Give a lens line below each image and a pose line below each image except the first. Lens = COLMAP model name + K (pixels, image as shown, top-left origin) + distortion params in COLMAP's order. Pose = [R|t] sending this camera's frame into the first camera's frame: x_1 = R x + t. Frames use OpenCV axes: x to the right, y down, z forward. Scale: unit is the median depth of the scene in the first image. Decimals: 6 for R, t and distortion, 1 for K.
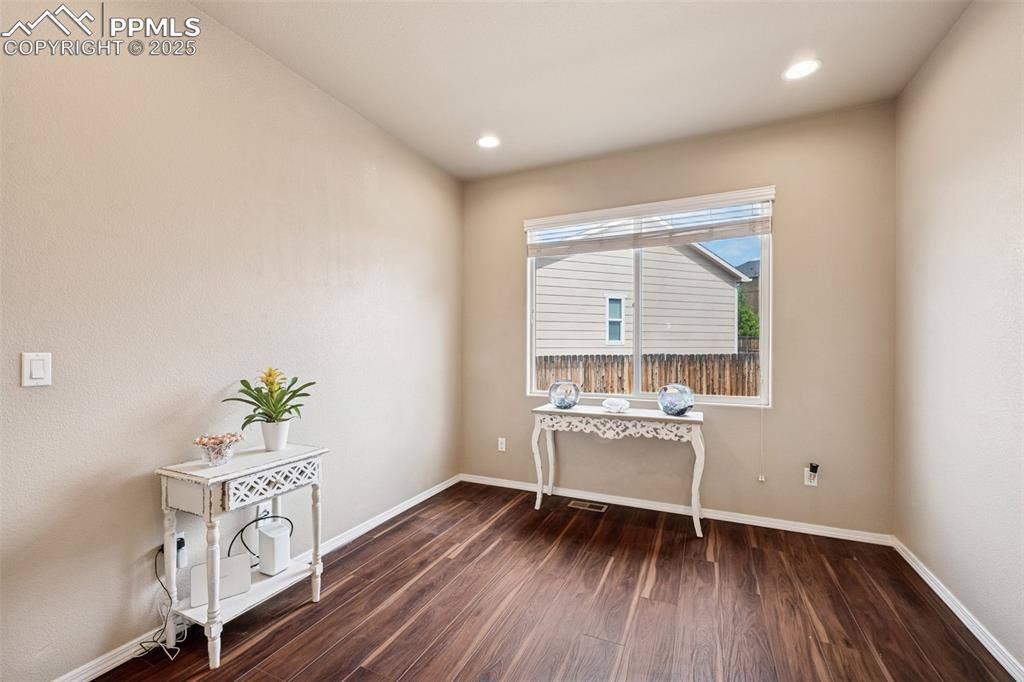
lens RADIAL K [[425.2, 0, 510.3], [0, 425.2, 346.5], [0, 0, 1]] dist [-0.003875, -0.000559]
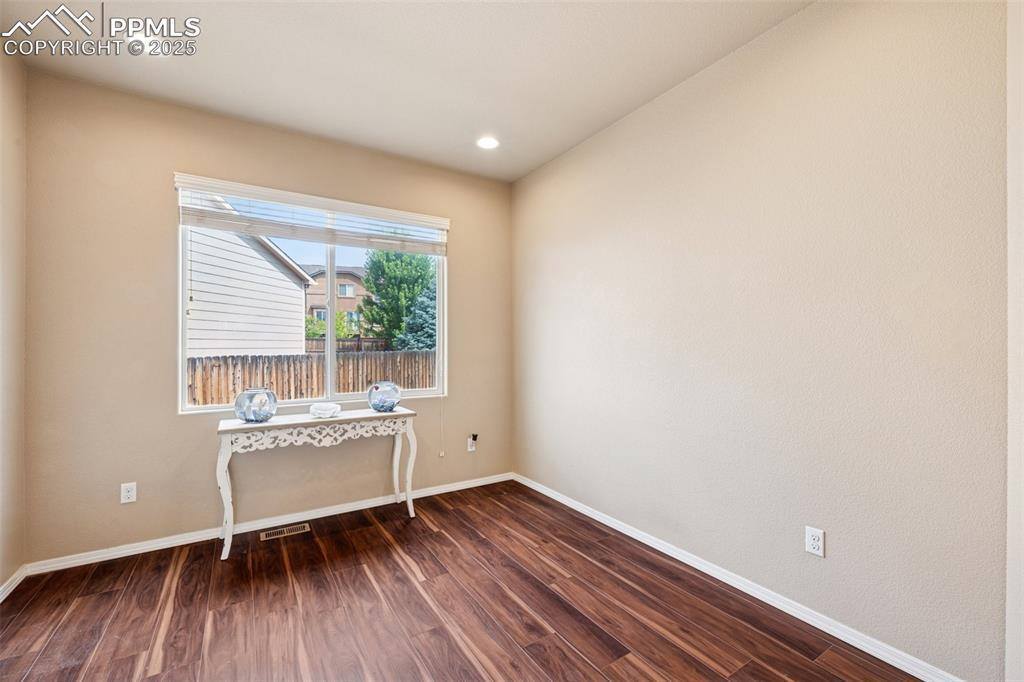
lens RADIAL K [[425.2, 0, 513.2], [0, 425.2, 343.2], [0, 0, 1]] dist [-0.003875, -0.000559]
pose [[0.534065, 0.007830, 0.845407, -0.329623], [0.000382, 0.999955, -0.009502, 0.001252], [-0.845443, 0.005398, 0.534038, 0.161458]]
